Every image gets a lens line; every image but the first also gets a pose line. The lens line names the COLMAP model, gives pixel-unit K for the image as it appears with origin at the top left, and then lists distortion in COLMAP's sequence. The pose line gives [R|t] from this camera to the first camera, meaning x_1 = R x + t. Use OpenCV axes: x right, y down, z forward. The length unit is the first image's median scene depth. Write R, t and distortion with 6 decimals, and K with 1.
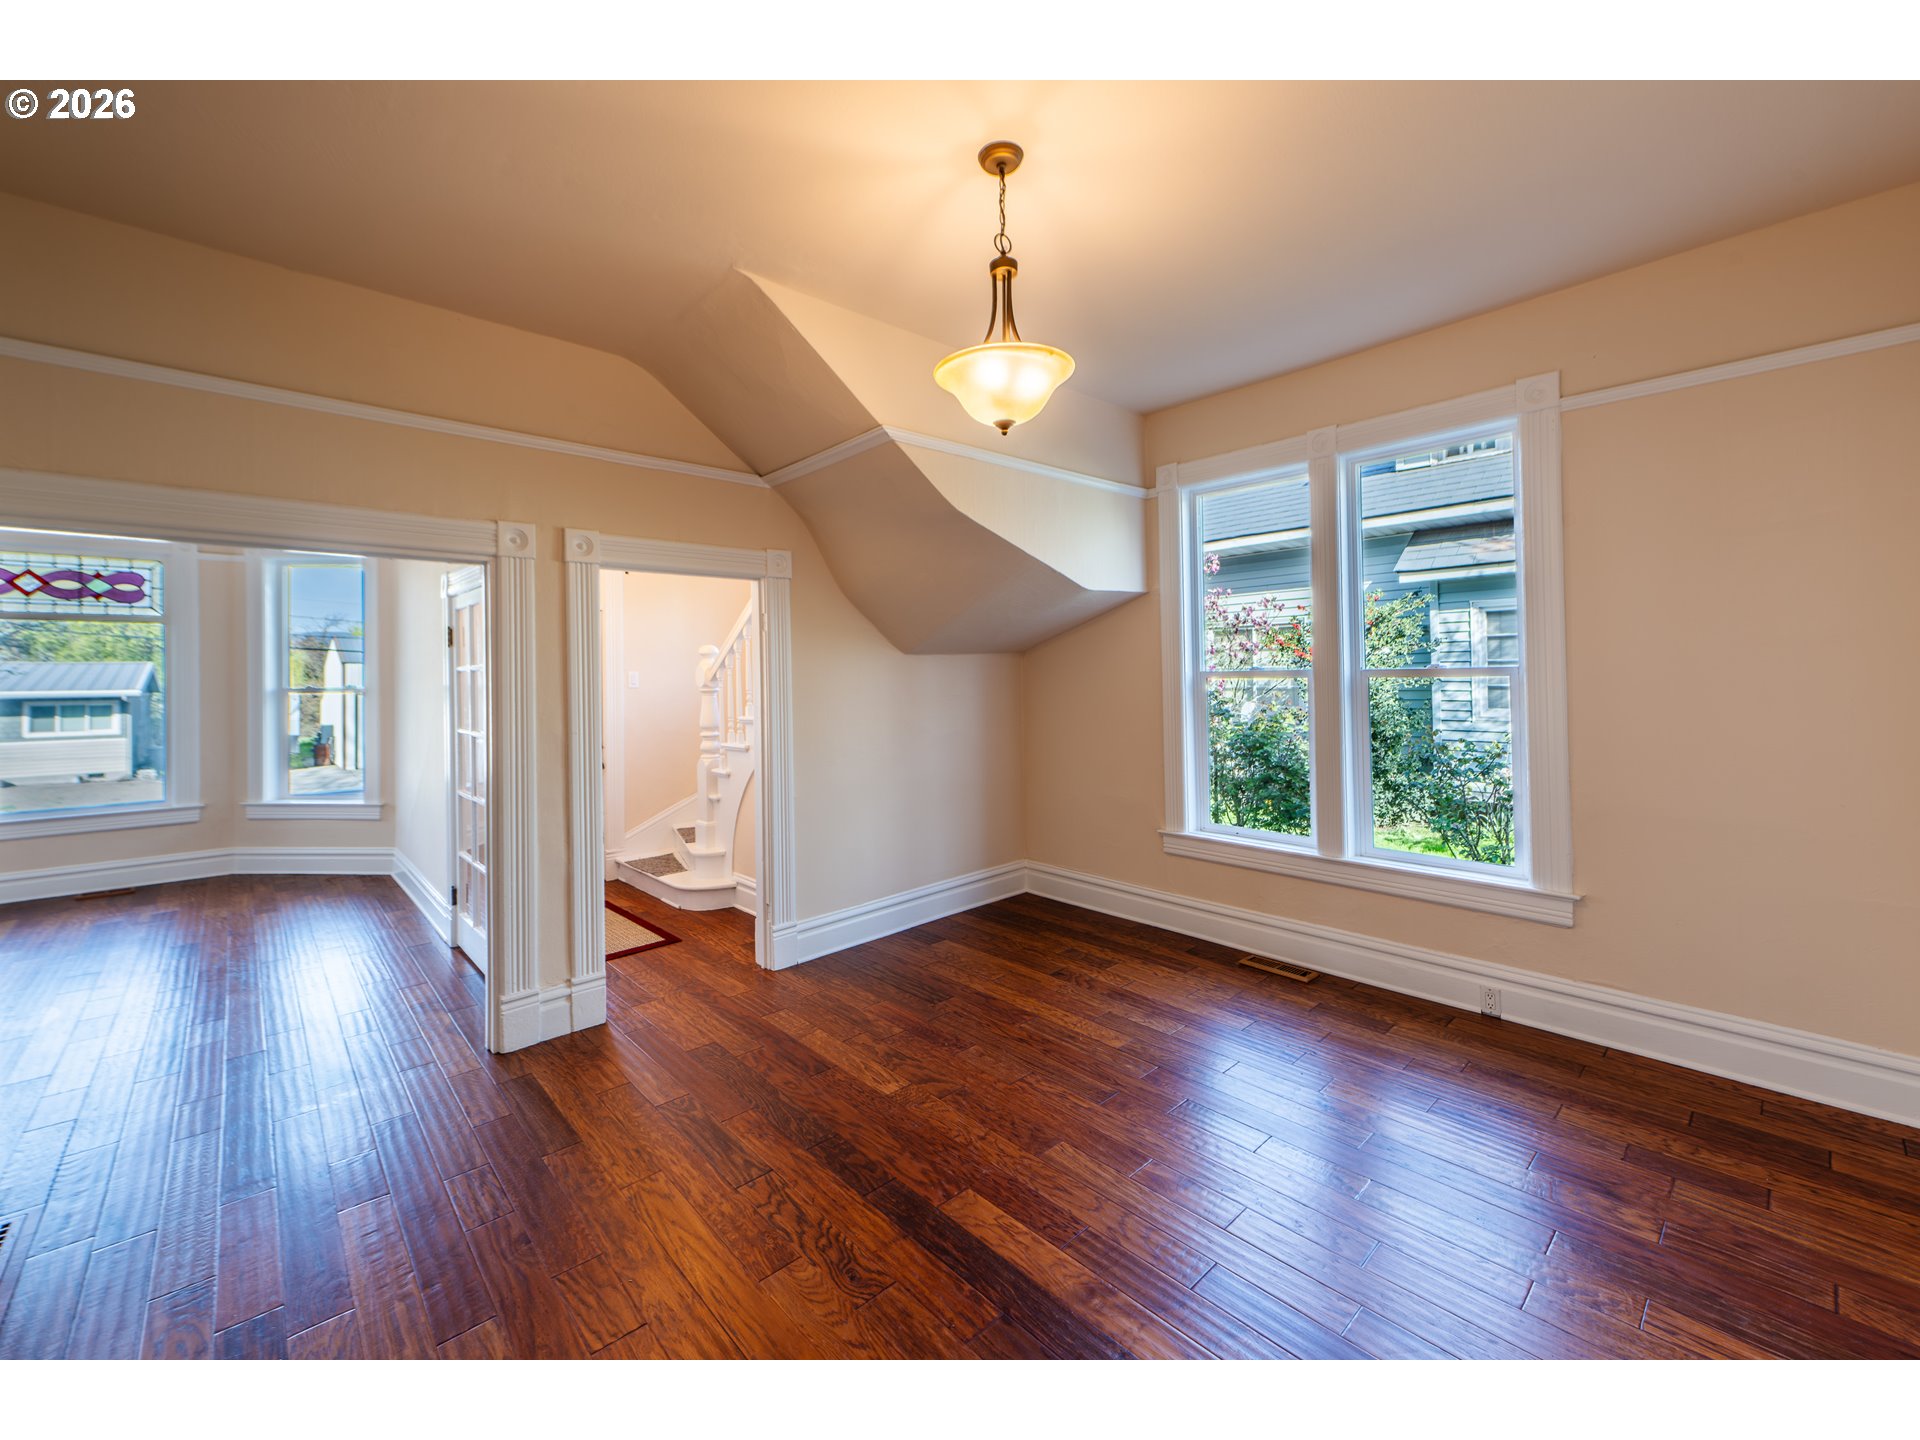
lens RADIAL K [[770.9, 0, 949.4], [0, 770.9, 685.1], [0, 0, 1]] dist [-0.001289, -0.000075]
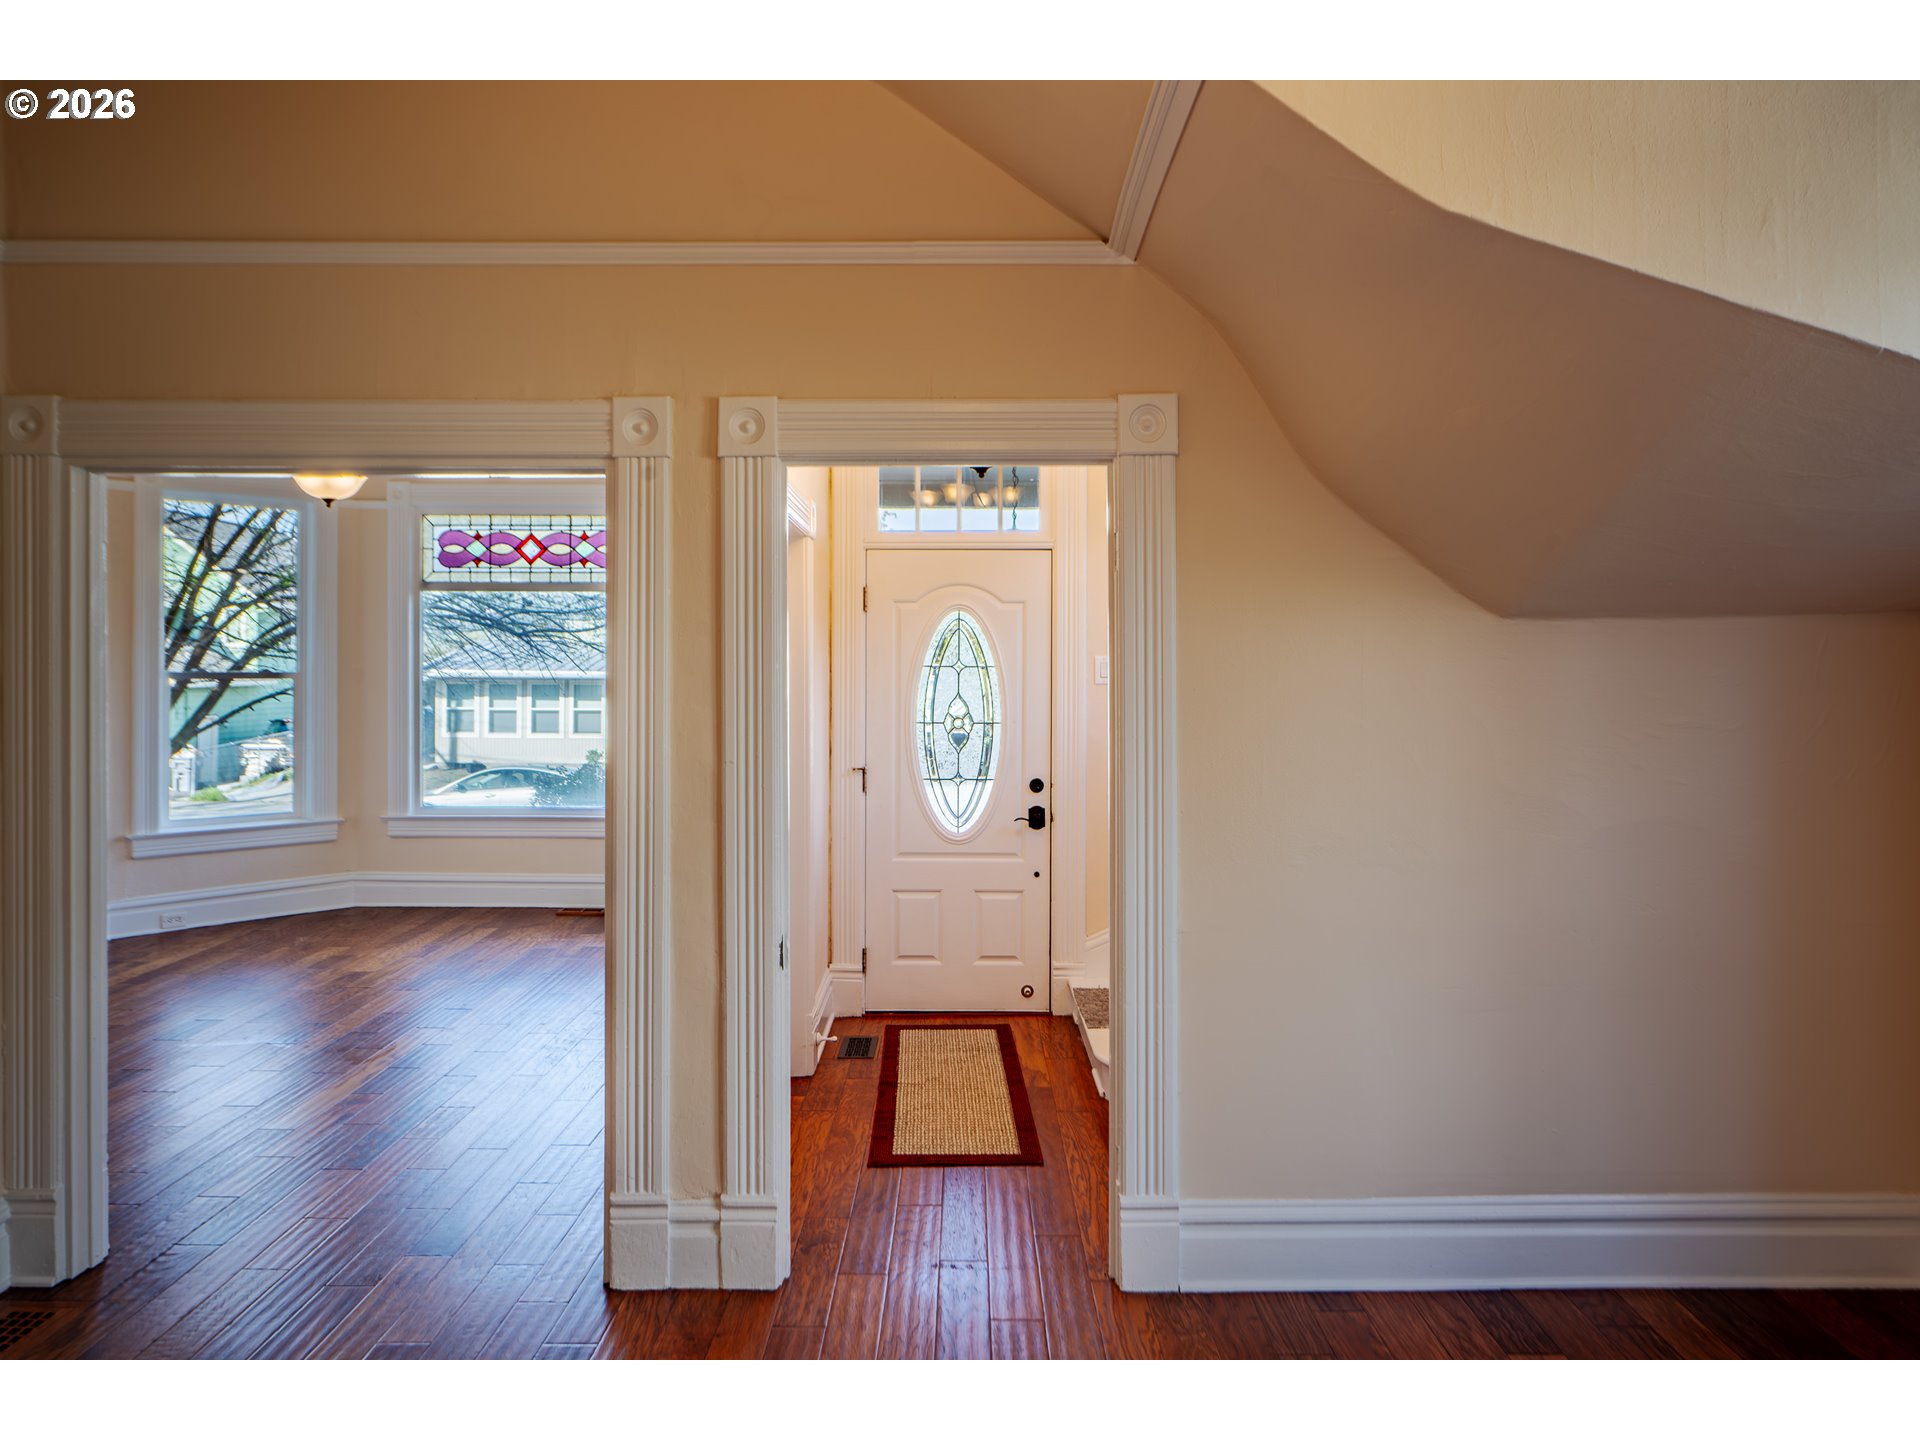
lens RADIAL K [[1263.7, 0, 979.3], [0, 1263.7, 688.0], [0, 0, 1]] dist [-0.055230, 0.075061]
pose [[0.731491, 0.026520, -0.681335, 0.220808], [-0.022125, 0.999640, 0.015156, -0.008063], [0.681492, 0.003988, 0.731815, 0.374893]]
